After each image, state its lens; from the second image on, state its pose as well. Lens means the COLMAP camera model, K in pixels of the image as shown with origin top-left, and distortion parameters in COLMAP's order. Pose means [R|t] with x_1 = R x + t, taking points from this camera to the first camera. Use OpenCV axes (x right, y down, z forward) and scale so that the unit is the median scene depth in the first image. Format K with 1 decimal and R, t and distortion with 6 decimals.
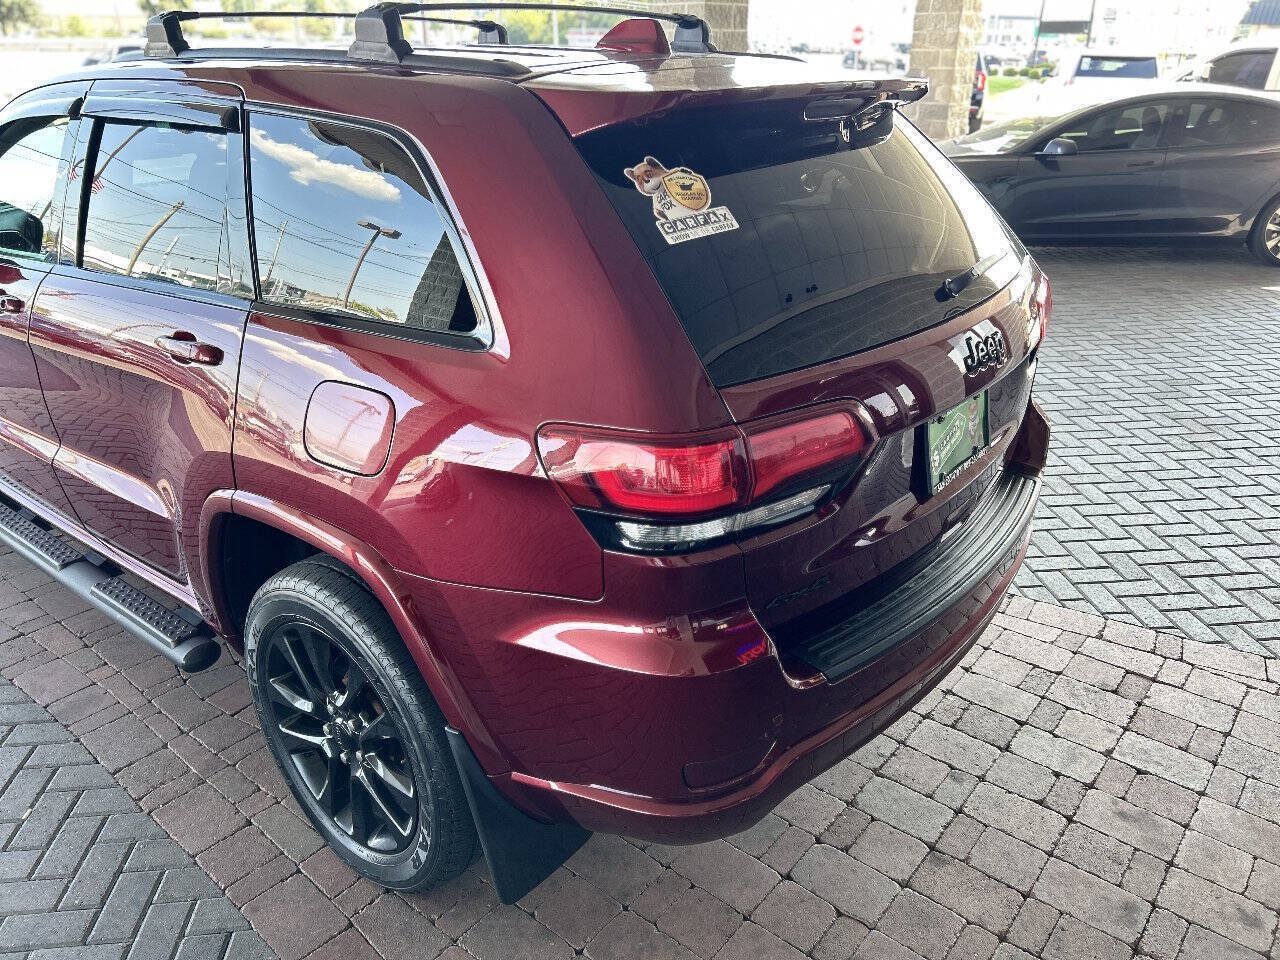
lens RADIAL K [[965.0, 0, 648.3], [0, 965.0, 487.6], [0, 0, 1]] dist [0.050819, -0.061230]
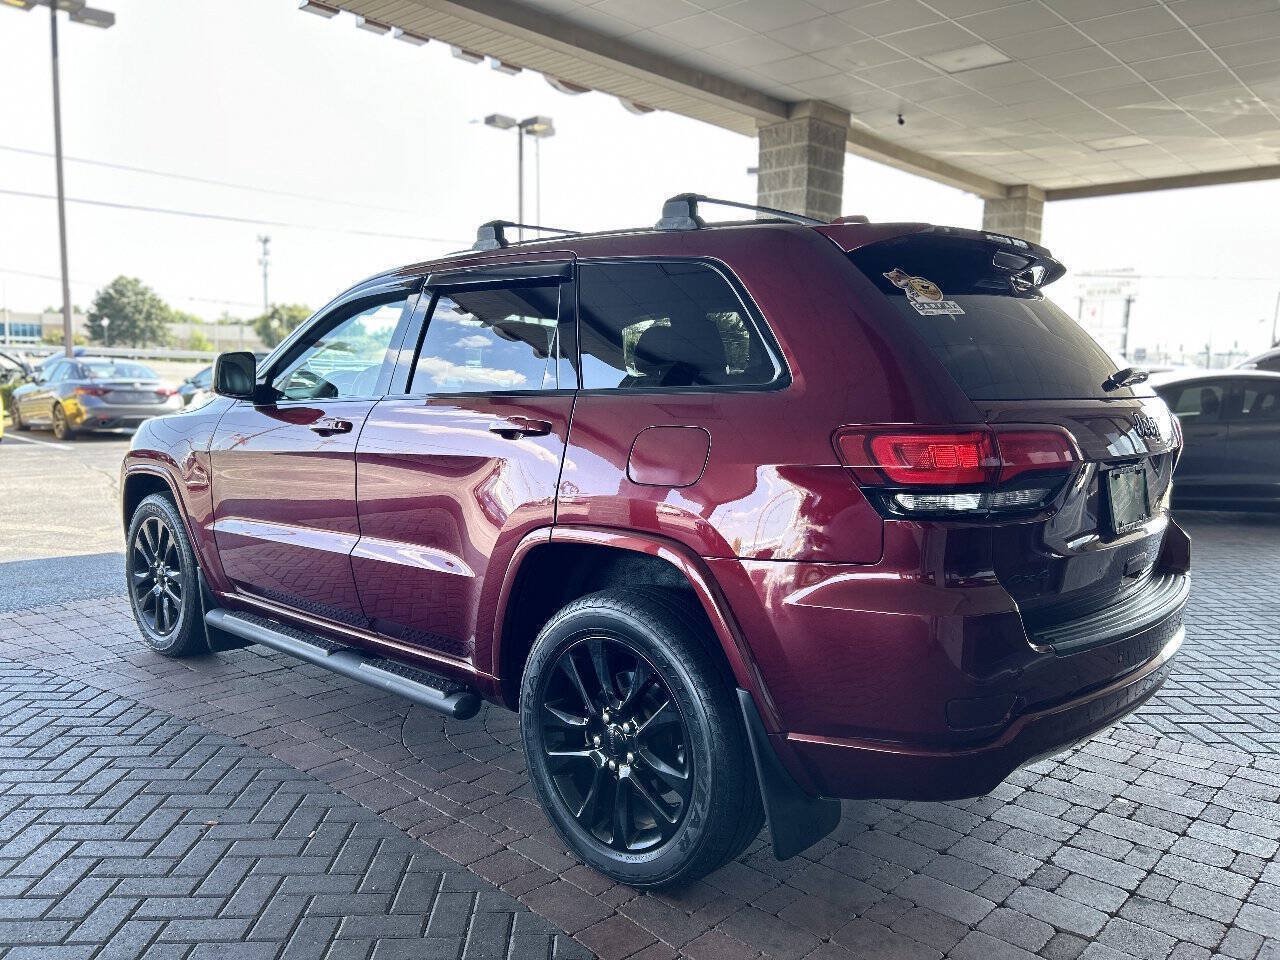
lens RADIAL K [[965.0, 0, 648.3], [0, 965.0, 487.6], [0, 0, 1]] dist [0.050819, -0.061230]
pose [[0.997926, 0.018548, -0.061640, -0.188196], [-0.035741, 0.956073, -0.290942, 0.274620], [0.053536, 0.292542, 0.954753, -0.198407]]
